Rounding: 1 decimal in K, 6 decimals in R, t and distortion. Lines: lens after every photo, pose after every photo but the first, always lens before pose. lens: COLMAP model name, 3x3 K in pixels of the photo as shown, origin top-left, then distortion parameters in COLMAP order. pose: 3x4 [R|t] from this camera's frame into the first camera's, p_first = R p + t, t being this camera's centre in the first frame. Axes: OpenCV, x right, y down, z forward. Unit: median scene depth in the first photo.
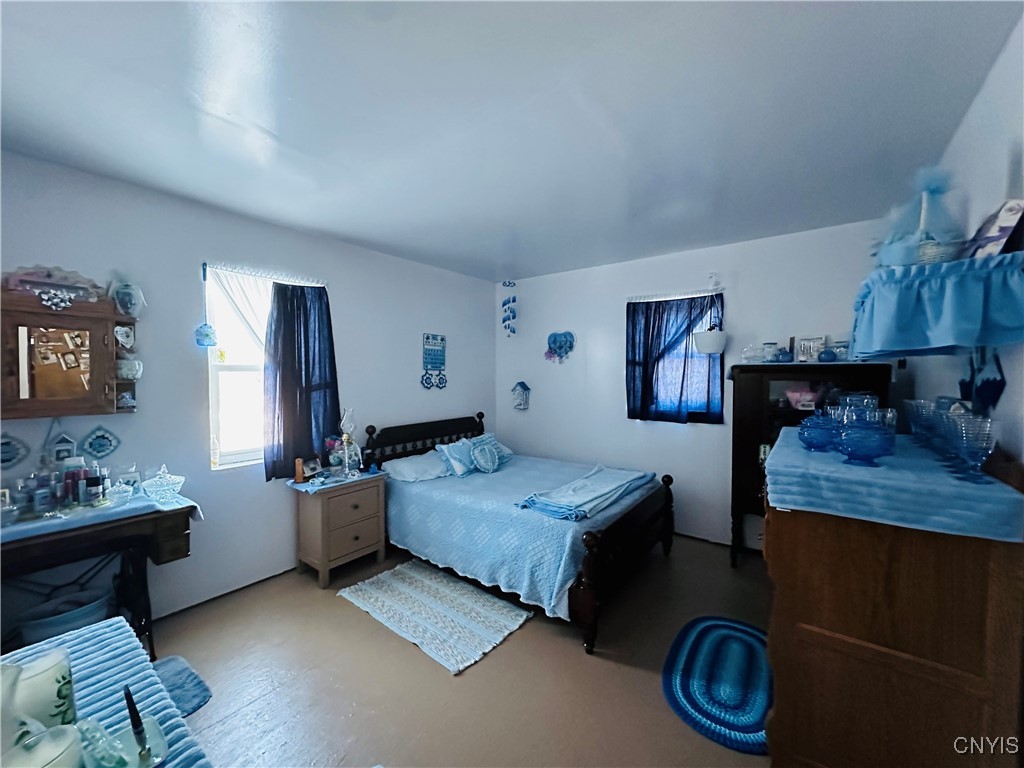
lens RADIAL K [[408.5, 0, 510.6], [0, 408.5, 383.2], [0, 0, 1]] dist [-0.001691, 0.000649]
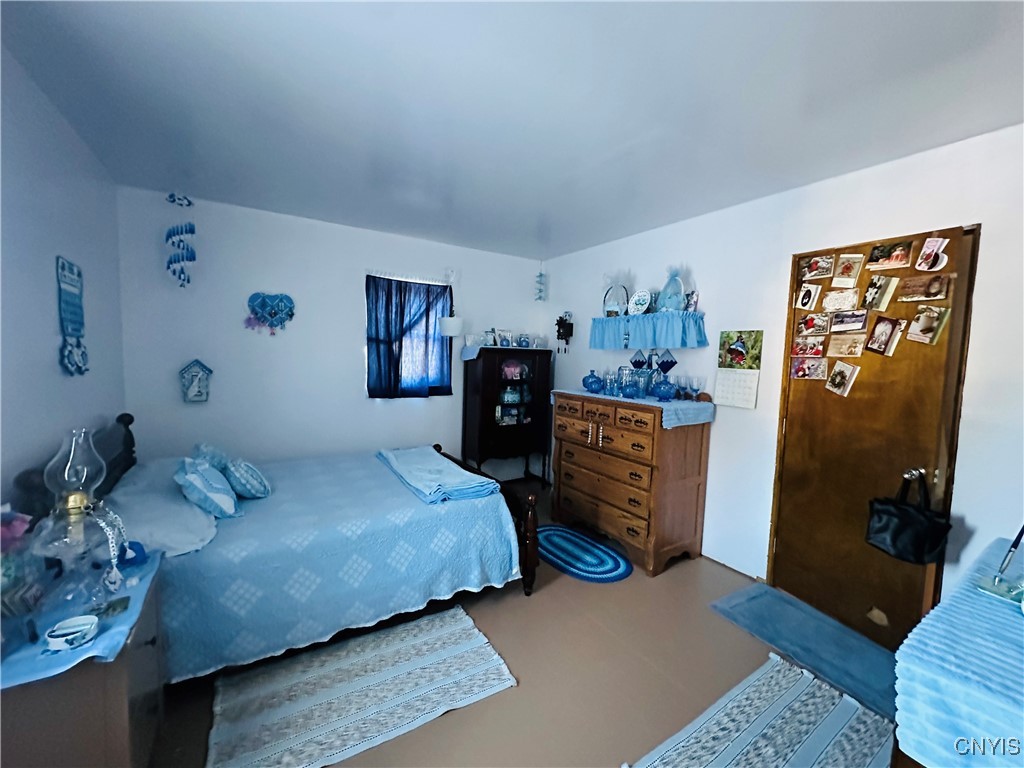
lens RADIAL K [[408.5, 0, 510.1], [0, 408.5, 384.2], [0, 0, 1]] dist [-0.001691, 0.000649]
pose [[0.350559, -0.058007, 0.934742, -0.543757], [-0.000172, 0.998076, 0.062002, -0.007098], [-0.936540, -0.021896, 0.349875, 0.404884]]
